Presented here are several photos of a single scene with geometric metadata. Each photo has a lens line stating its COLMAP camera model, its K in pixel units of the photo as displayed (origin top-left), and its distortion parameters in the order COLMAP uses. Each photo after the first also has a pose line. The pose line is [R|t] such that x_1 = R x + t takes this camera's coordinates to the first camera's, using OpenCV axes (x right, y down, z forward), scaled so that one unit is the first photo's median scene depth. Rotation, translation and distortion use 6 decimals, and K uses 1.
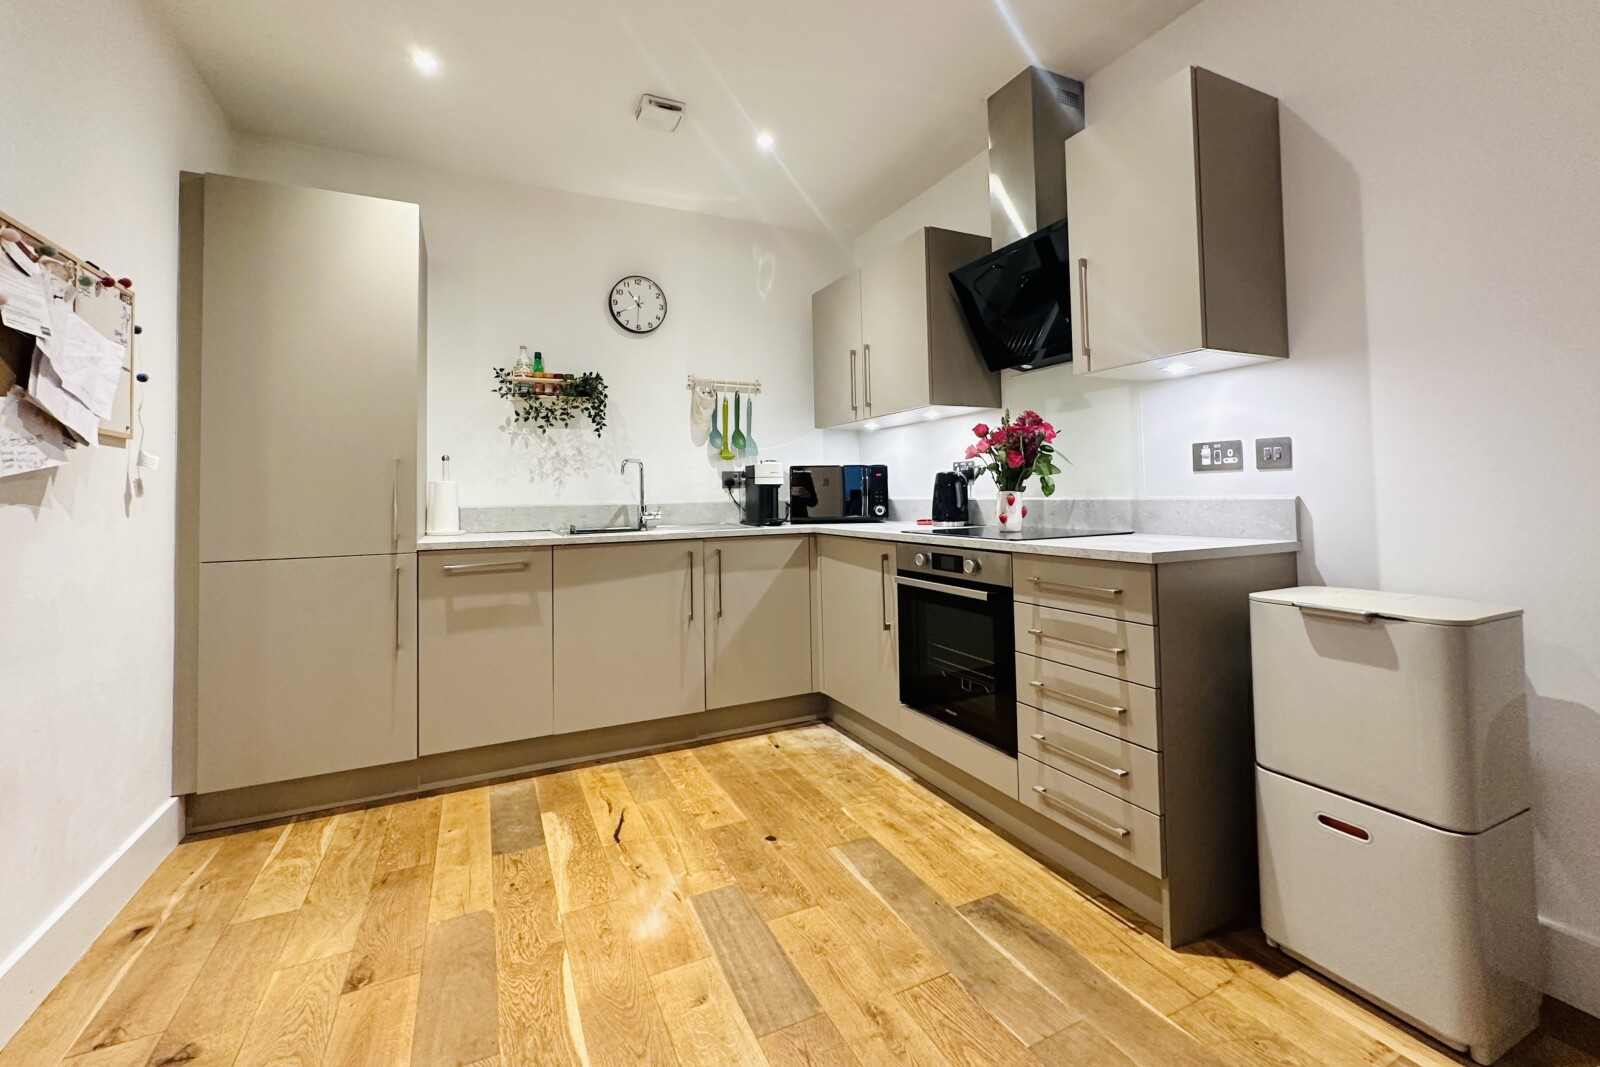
lens RADIAL K [[660.2, 0, 812.7], [0, 660.2, 474.0], [0, 0, 1]] dist [-0.001767, -0.000583]
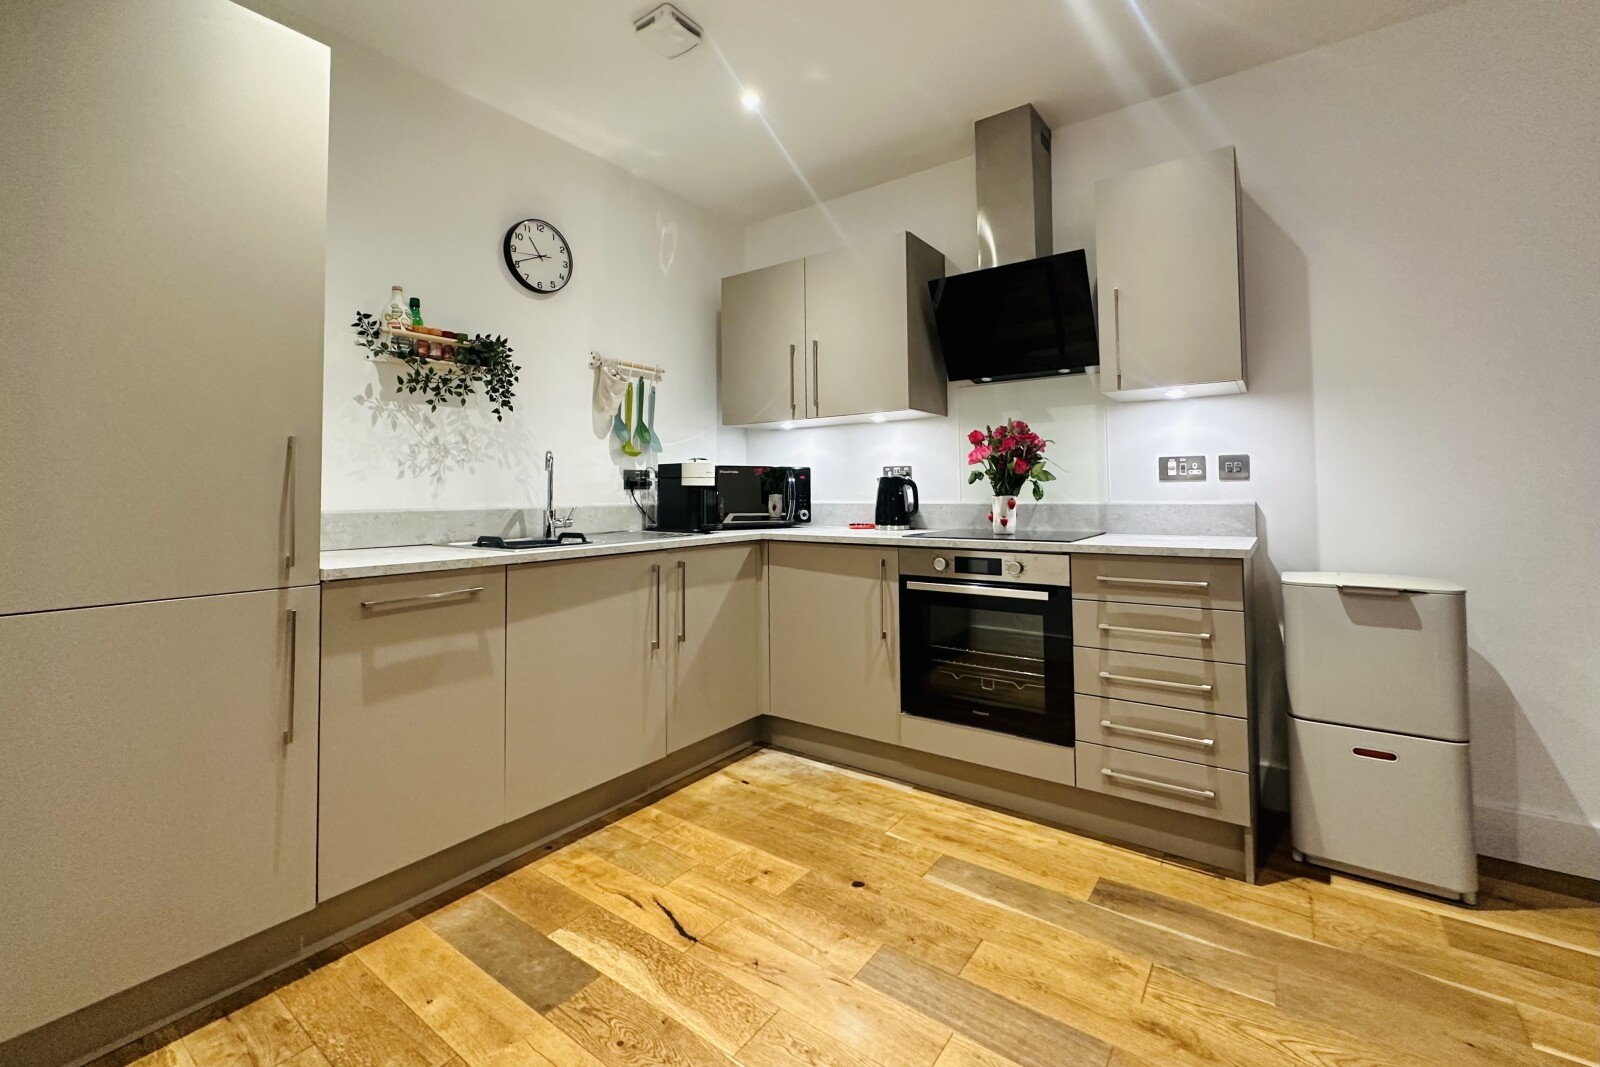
lens RADIAL K [[660.2, 0, 803.1], [0, 660.2, 471.1], [0, 0, 1]] dist [-0.001767, -0.000583]
pose [[0.885690, 0.024905, 0.463609, -0.487404], [-0.020509, 0.999684, -0.014522, 0.008559], [-0.463824, 0.003354, 0.885921, 0.214879]]
